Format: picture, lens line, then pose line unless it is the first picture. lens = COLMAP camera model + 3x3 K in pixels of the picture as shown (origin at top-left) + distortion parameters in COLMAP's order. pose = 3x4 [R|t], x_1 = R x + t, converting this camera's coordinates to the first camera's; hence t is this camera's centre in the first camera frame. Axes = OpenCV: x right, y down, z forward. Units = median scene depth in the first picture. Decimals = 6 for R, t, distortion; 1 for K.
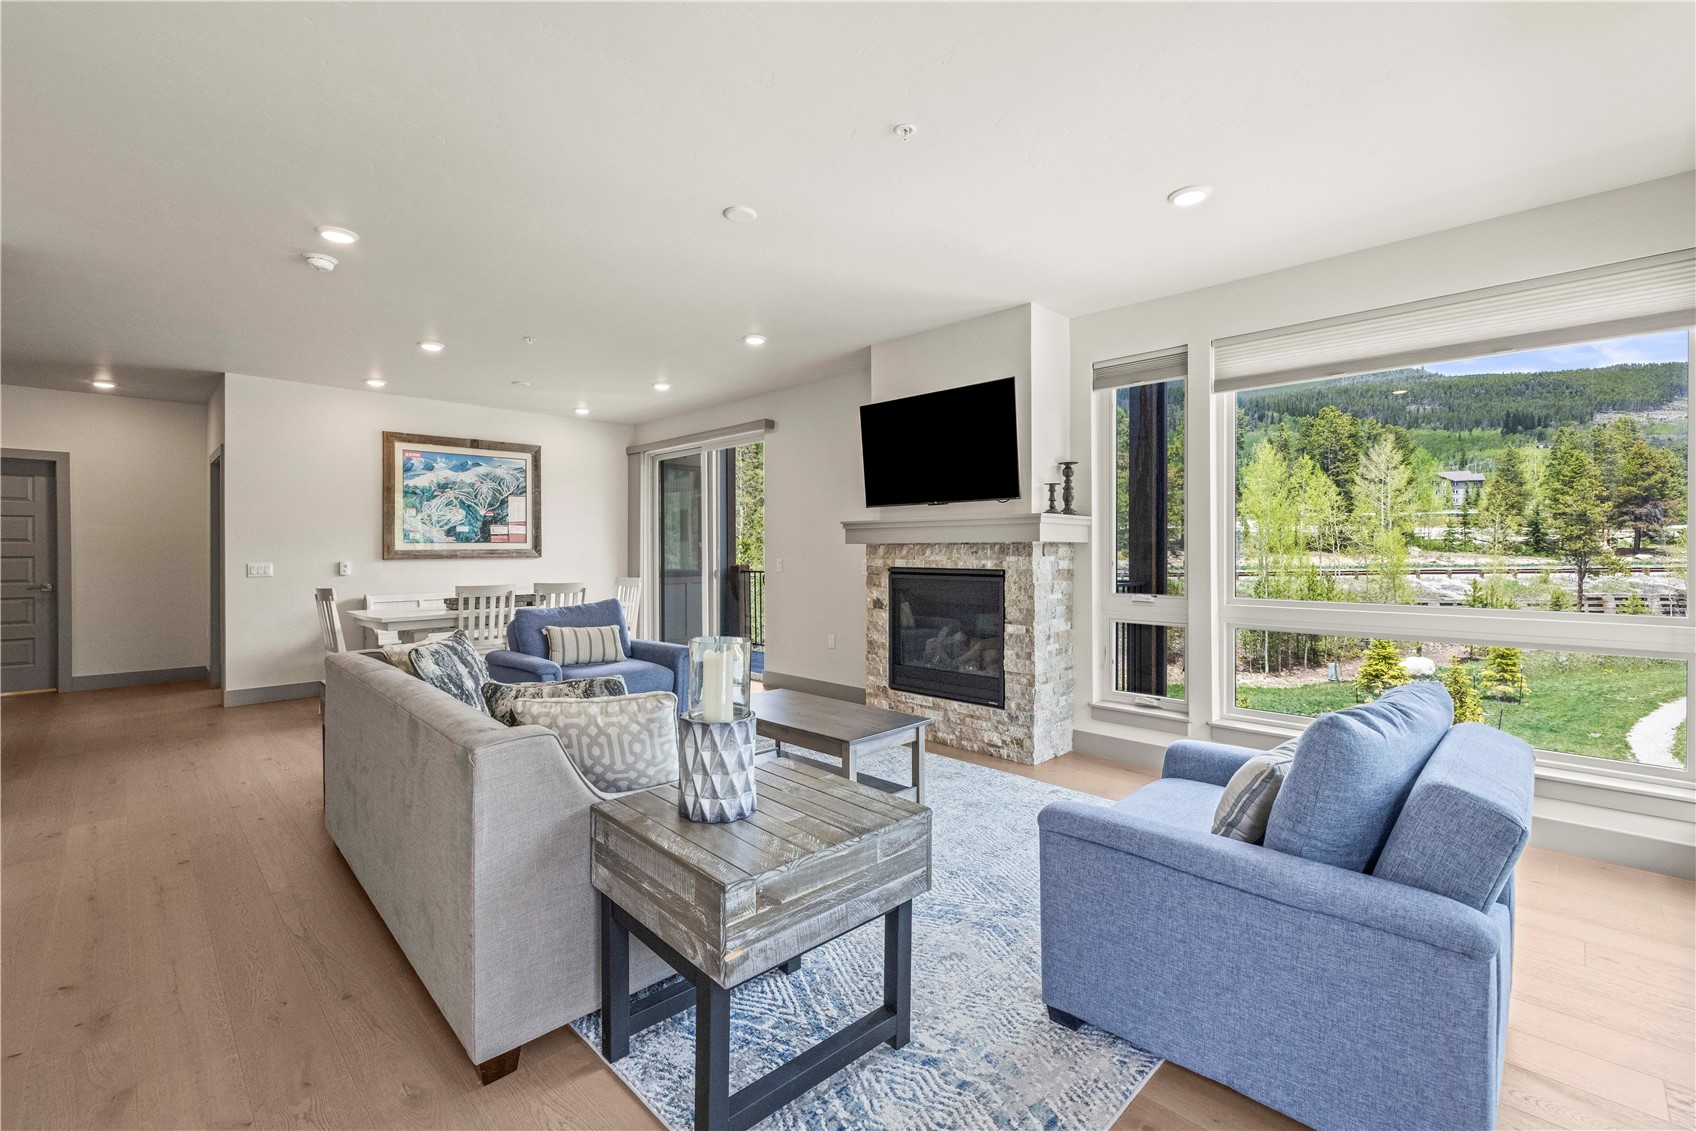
lens RADIAL K [[726.7, 0, 850.6], [0, 726.7, 554.6], [0, 0, 1]] dist [0.002108, 0.000264]
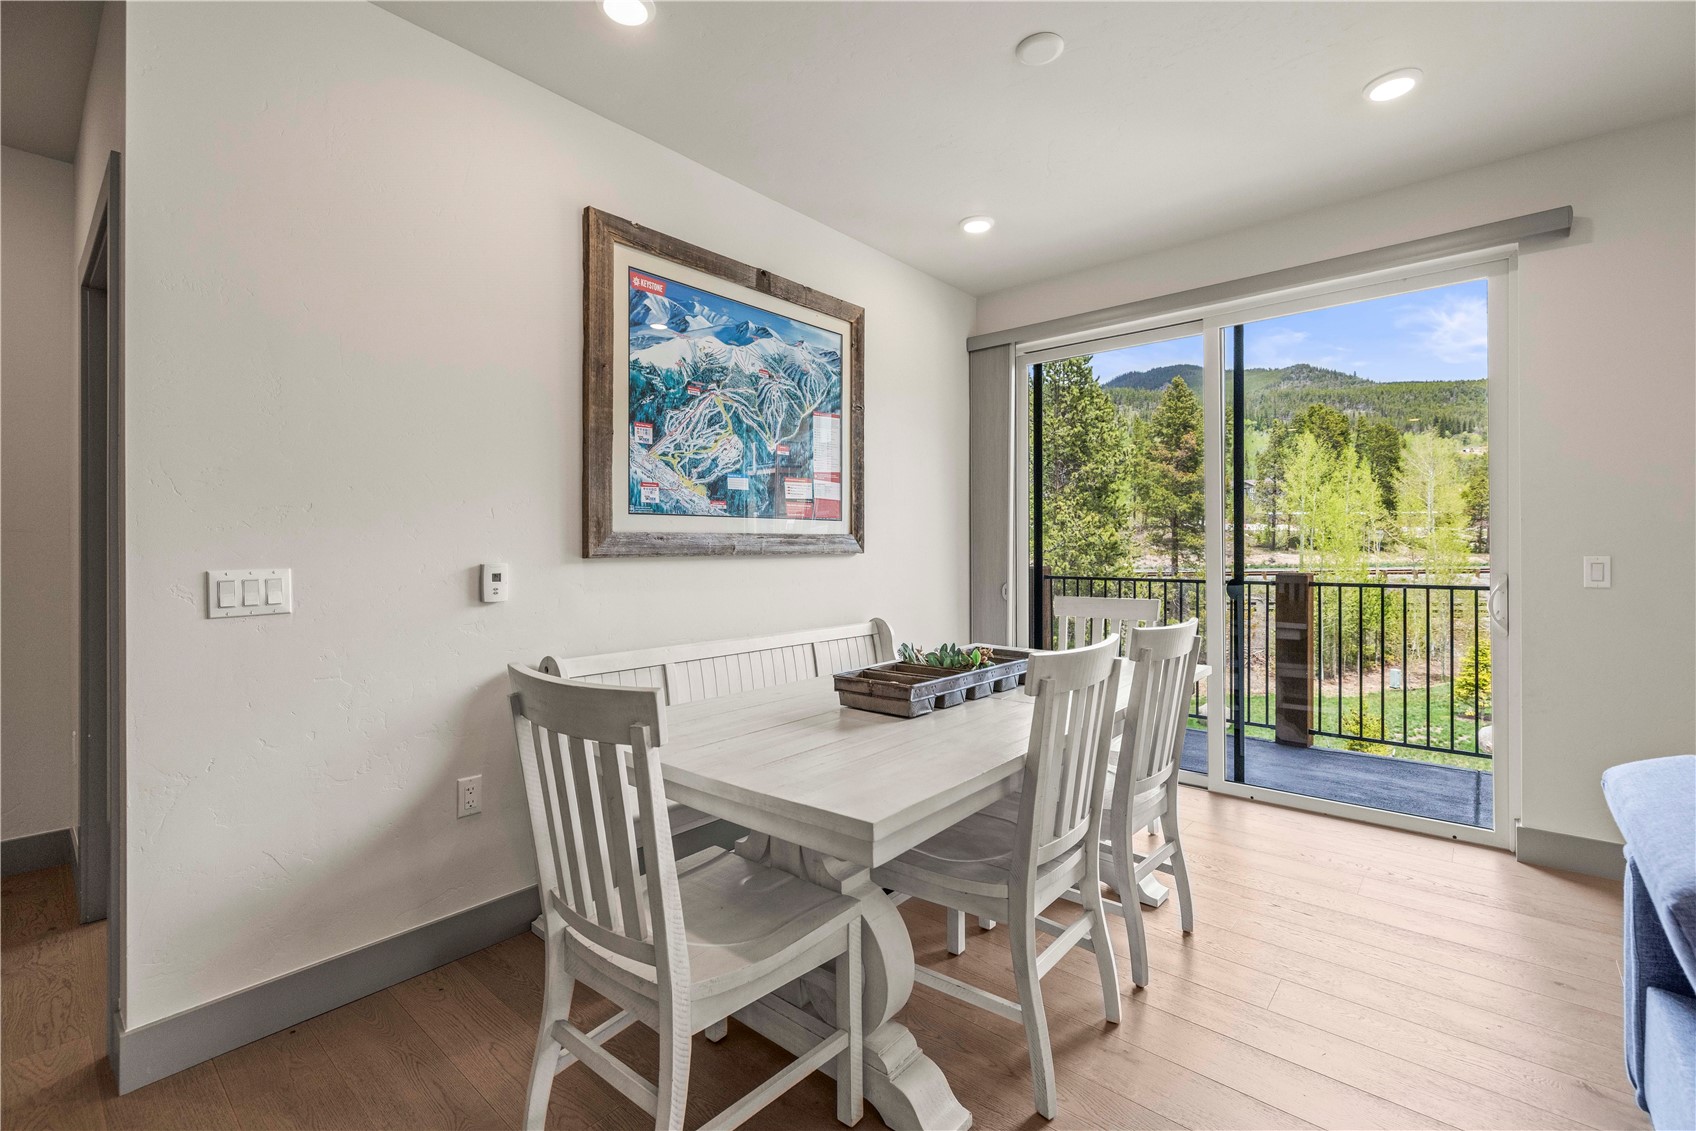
lens RADIAL K [[735.0, 0, 856.2], [0, 735.0, 551.1], [0, 0, 1]] dist [0.001091, 0.000289]
pose [[0.997223, -0.000111, 0.074479, -0.503216], [0.000390, 0.999993, -0.003744, 0.004748], [-0.074478, 0.003763, 0.997216, 0.584169]]
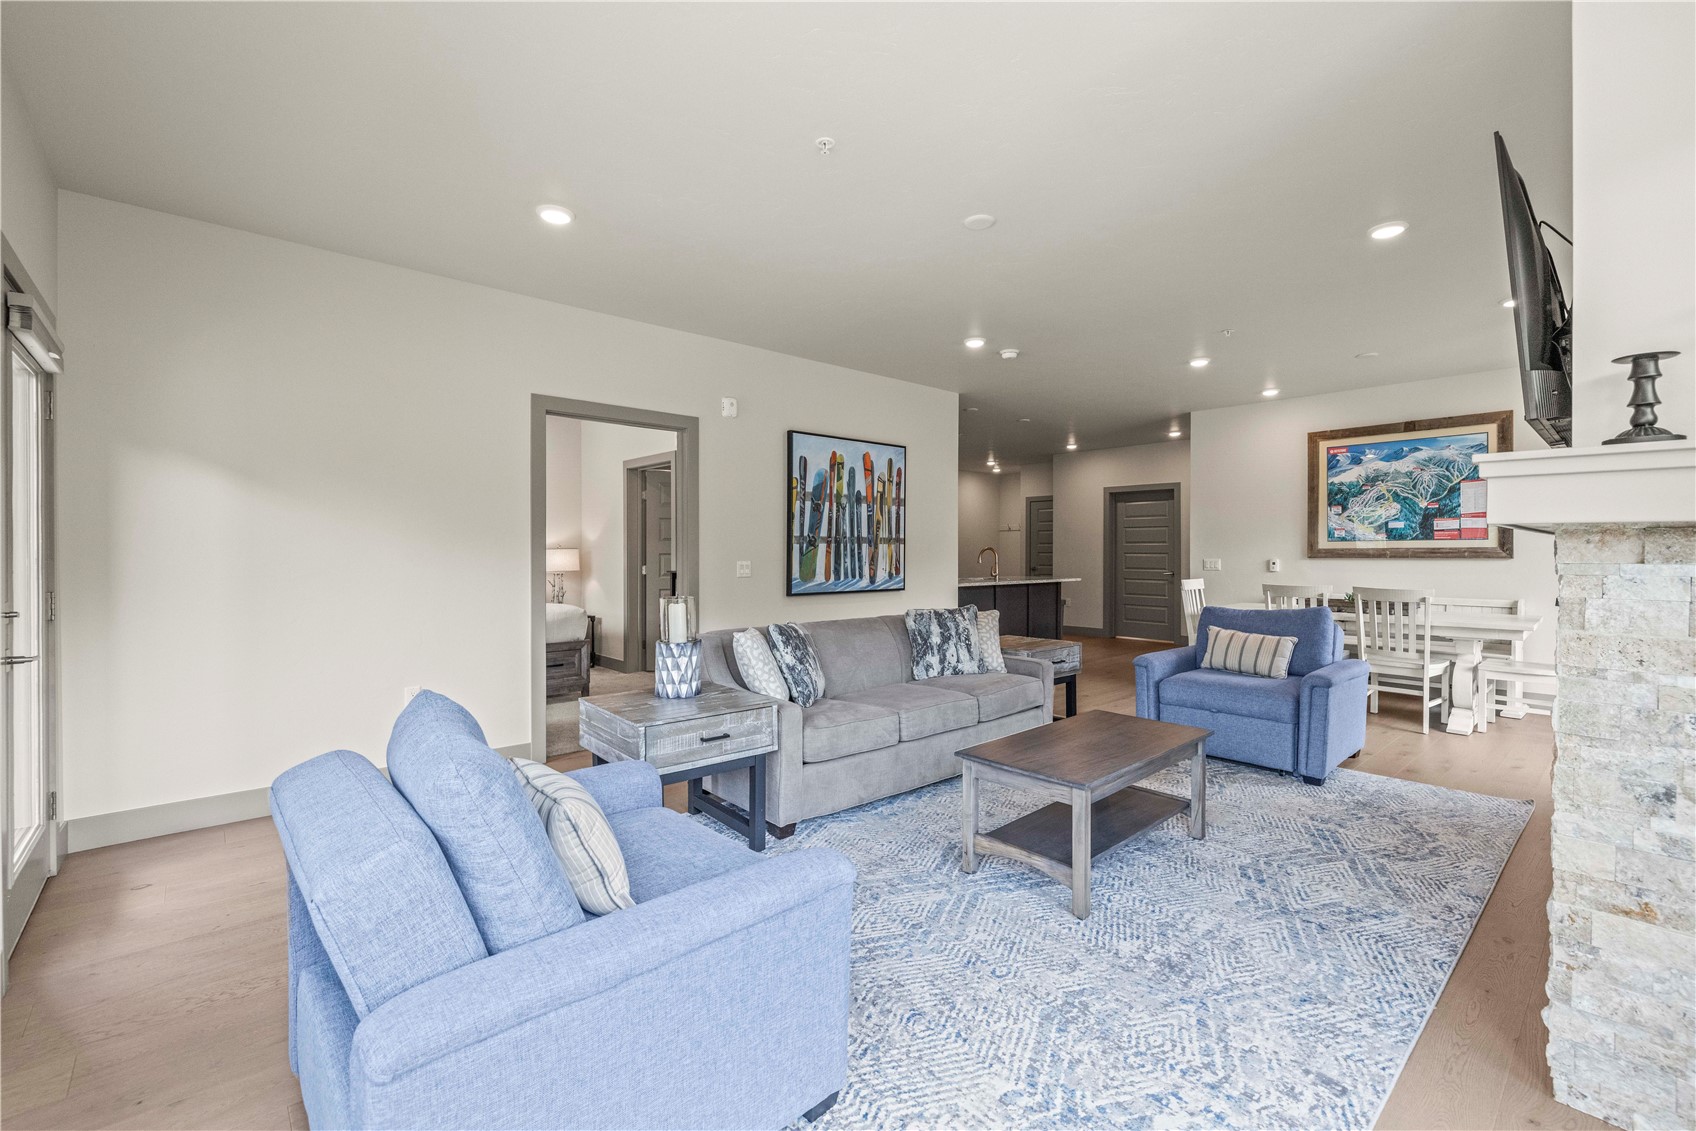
lens RADIAL K [[726.7, 0, 850.6], [0, 726.7, 554.6], [0, 0, 1]] dist [0.002108, 0.000264]
pose [[-0.049720, 0.007018, -0.998739, 0.391751], [-0.006354, 0.999953, 0.007343, -0.001206], [0.998743, 0.006711, -0.049673, 0.382521]]
